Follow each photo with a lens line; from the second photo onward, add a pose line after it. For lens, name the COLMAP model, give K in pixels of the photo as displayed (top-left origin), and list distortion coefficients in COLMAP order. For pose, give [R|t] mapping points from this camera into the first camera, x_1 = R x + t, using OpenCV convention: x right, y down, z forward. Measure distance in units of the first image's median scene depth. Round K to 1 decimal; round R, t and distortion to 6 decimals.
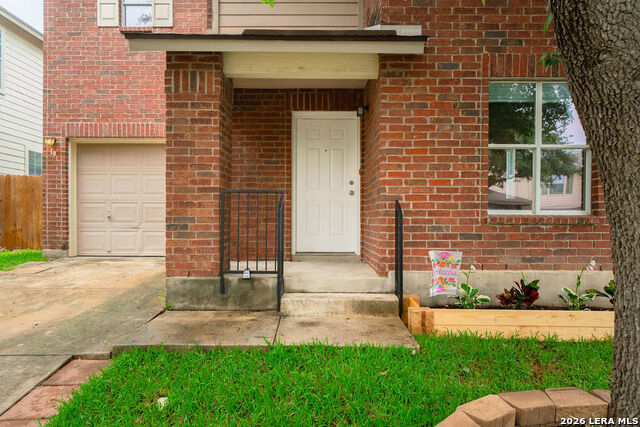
lens RADIAL K [[443.4, 0, 320.0], [0, 443.4, 213.5], [0, 0, 1]] dist [-0.000311, -0.000124]
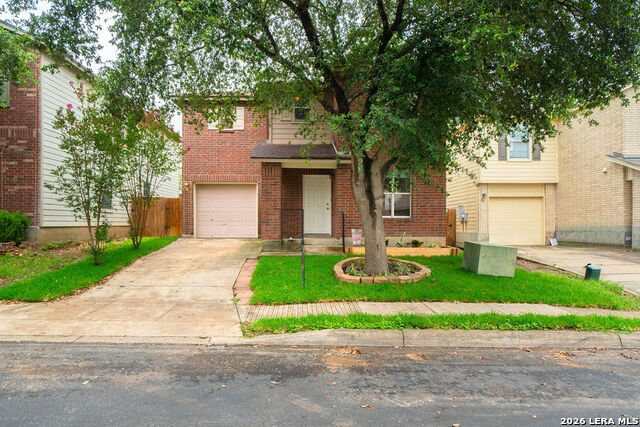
lens RADIAL K [[403.2, 0, 319.4], [0, 403.2, 220.2], [0, 0, 1]] dist [0.024750, 0.000074]
pose [[0.998995, -0.001503, 0.044797, -0.088264], [0.001192, 0.999975, 0.006983, -0.000696], [-0.044807, -0.006923, 0.998972, -1.462389]]
